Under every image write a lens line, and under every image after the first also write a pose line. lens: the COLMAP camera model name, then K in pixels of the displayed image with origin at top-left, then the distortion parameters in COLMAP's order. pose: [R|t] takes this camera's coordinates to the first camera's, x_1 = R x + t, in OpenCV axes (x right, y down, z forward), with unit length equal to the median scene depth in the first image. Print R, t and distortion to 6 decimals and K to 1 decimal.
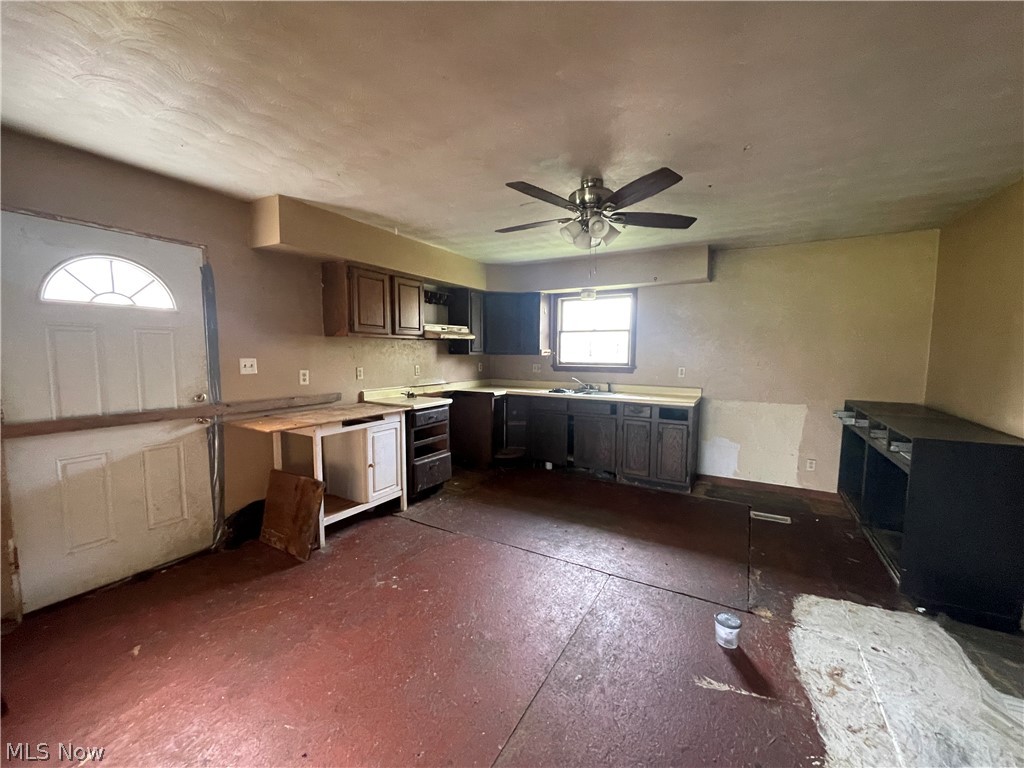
lens RADIAL K [[414.1, 0, 508.5], [0, 414.1, 381.1], [0, 0, 1]] dist [-0.000807, -0.000027]
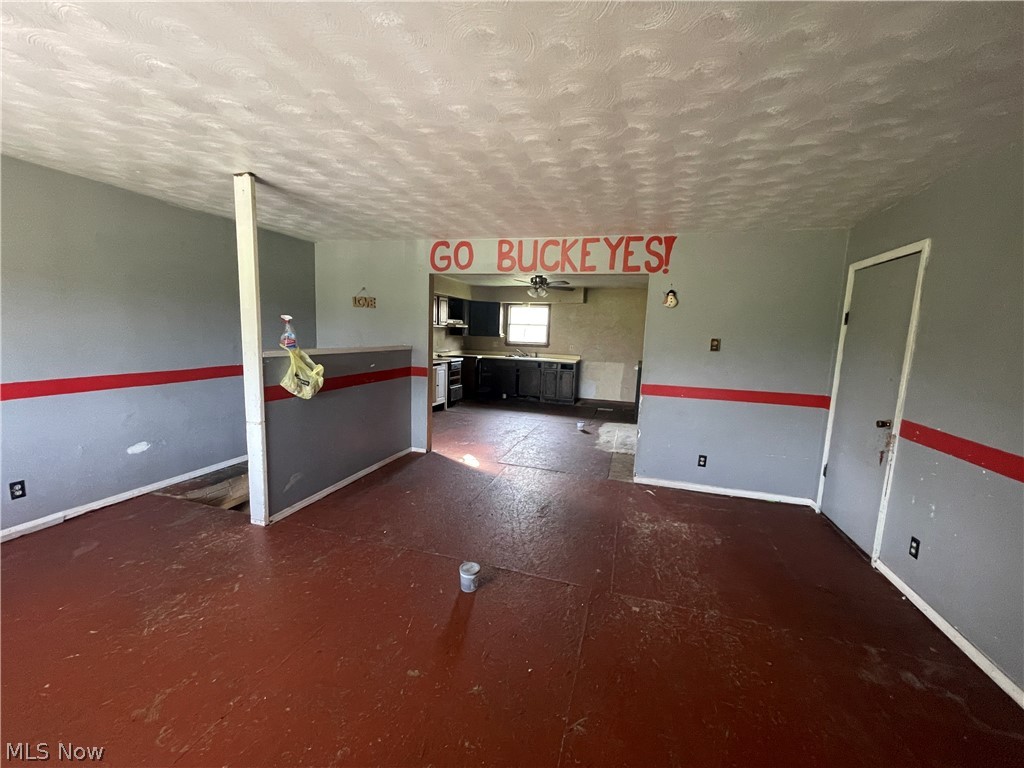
lens RADIAL K [[414.1, 0, 511.3], [0, 414.1, 387.3], [0, 0, 1]] dist [-0.000807, -0.000027]
pose [[0.972806, -0.003147, 0.231602, -0.329417], [-0.011484, 0.998023, 0.061798, 0.050896], [-0.231338, -0.062778, 0.970846, -0.887491]]
